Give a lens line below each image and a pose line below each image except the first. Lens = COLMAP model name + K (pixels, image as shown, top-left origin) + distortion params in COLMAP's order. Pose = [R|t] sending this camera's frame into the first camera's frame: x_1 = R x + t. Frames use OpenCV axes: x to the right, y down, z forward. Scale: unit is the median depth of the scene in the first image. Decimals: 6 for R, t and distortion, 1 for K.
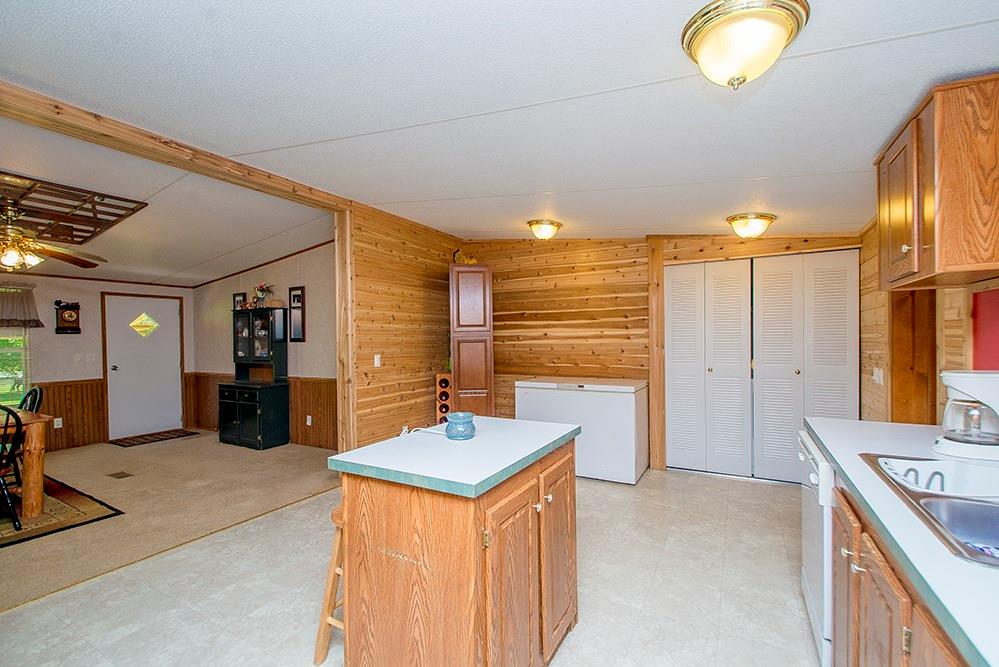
lens RADIAL K [[415.4, 0, 503.8], [0, 415.4, 344.9], [0, 0, 1]] dist [0.004368, -0.003733]
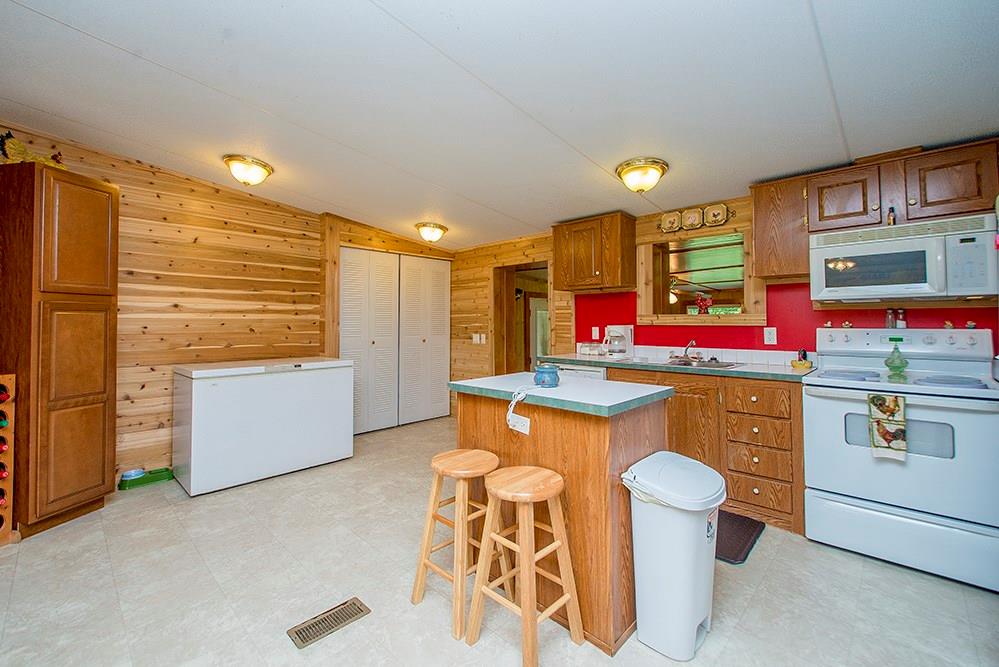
lens RADIAL K [[415.4, 0, 509.1], [0, 415.4, 309.8], [0, 0, 1]] dist [0.004368, -0.003733]
pose [[0.251428, 0.040178, 0.967042, -0.481240], [0.014310, 0.998875, -0.045221, 0.023624], [-0.967770, 0.025209, 0.250570, 0.300530]]
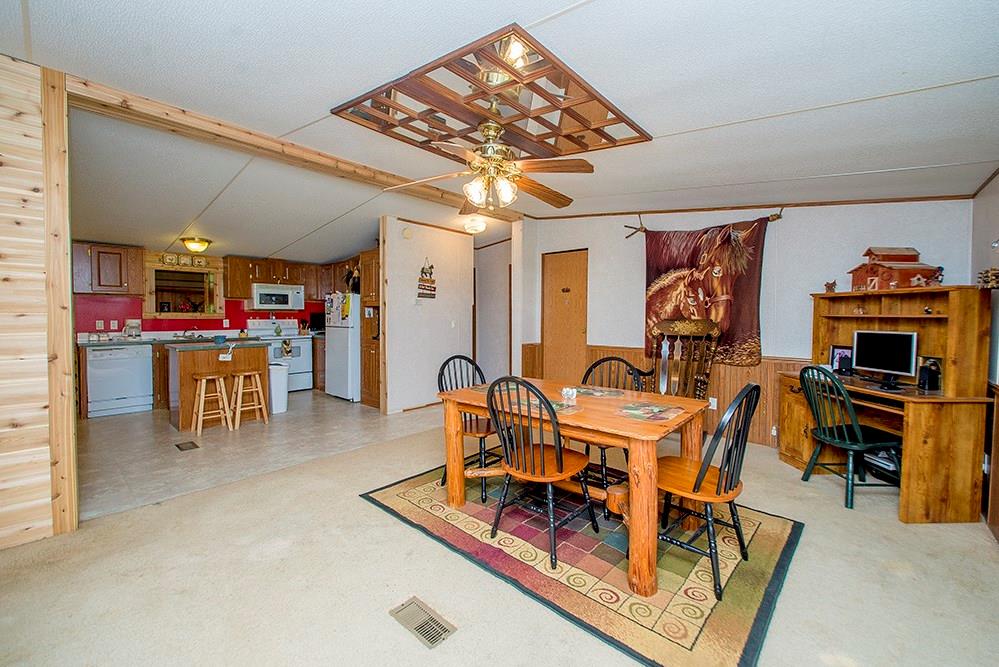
lens RADIAL K [[415.4, 0, 514.8], [0, 415.4, 326.8], [0, 0, 1]] dist [0.004368, -0.003733]
pose [[-0.978112, 0.004018, 0.208039, -1.043234], [0.012834, 0.999075, 0.041043, 0.006119], [-0.207681, 0.042815, -0.977259, 1.314382]]
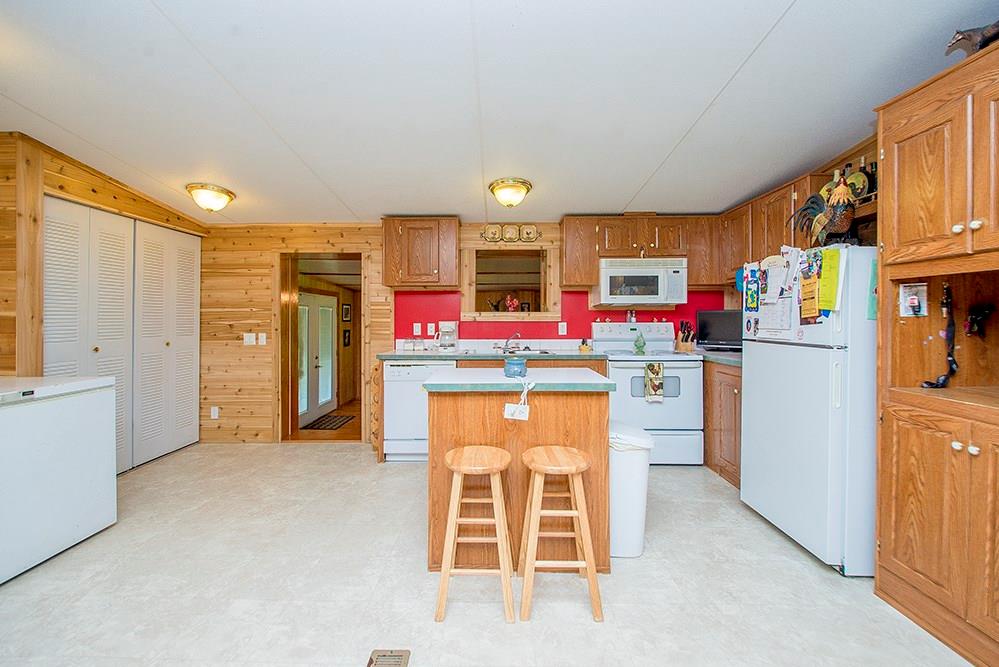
lens RADIAL K [[415.4, 0, 487.8], [0, 415.4, 315.4], [0, 0, 1]] dist [0.004368, -0.003733]
pose [[-0.458312, 0.018581, 0.888597, -0.459488], [0.020560, 0.999736, -0.010301, 0.018356], [-0.888553, 0.013548, -0.458573, 0.634487]]
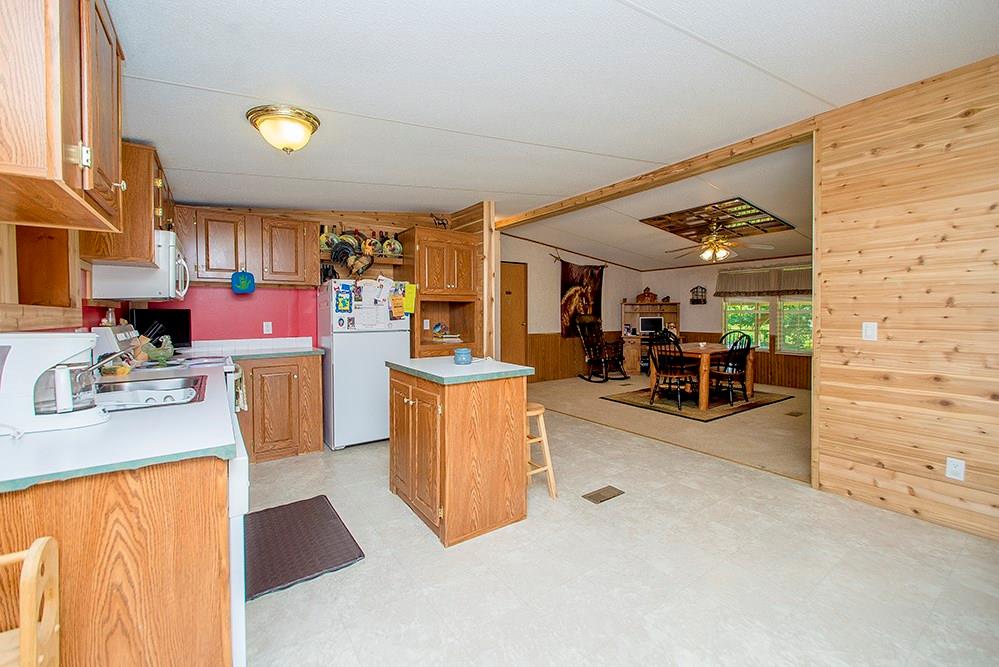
lens RADIAL K [[402.4, 0, 500.5], [0, 402.4, 320.5], [0, 0, 1]] dist [-0.003740, -0.000465]
pose [[-0.427020, 0.030505, -0.903727, 0.469259], [-0.003042, 0.999377, 0.035171, 0.001047], [0.904237, 0.017768, -0.426661, 0.679571]]
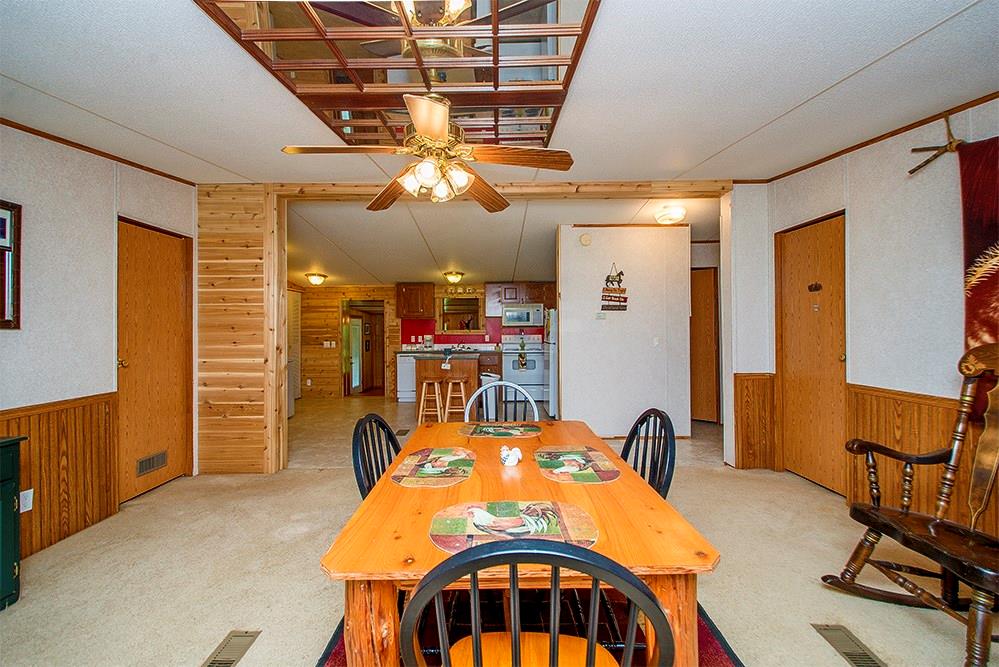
lens RADIAL K [[415.4, 0, 494.0], [0, 415.4, 326.7], [0, 0, 1]] dist [0.004368, -0.003733]
pose [[-0.469318, 0.022574, 0.882741, -1.338644], [0.027119, 0.999570, -0.011143, 0.012501], [-0.882613, 0.018709, -0.469728, 0.890378]]
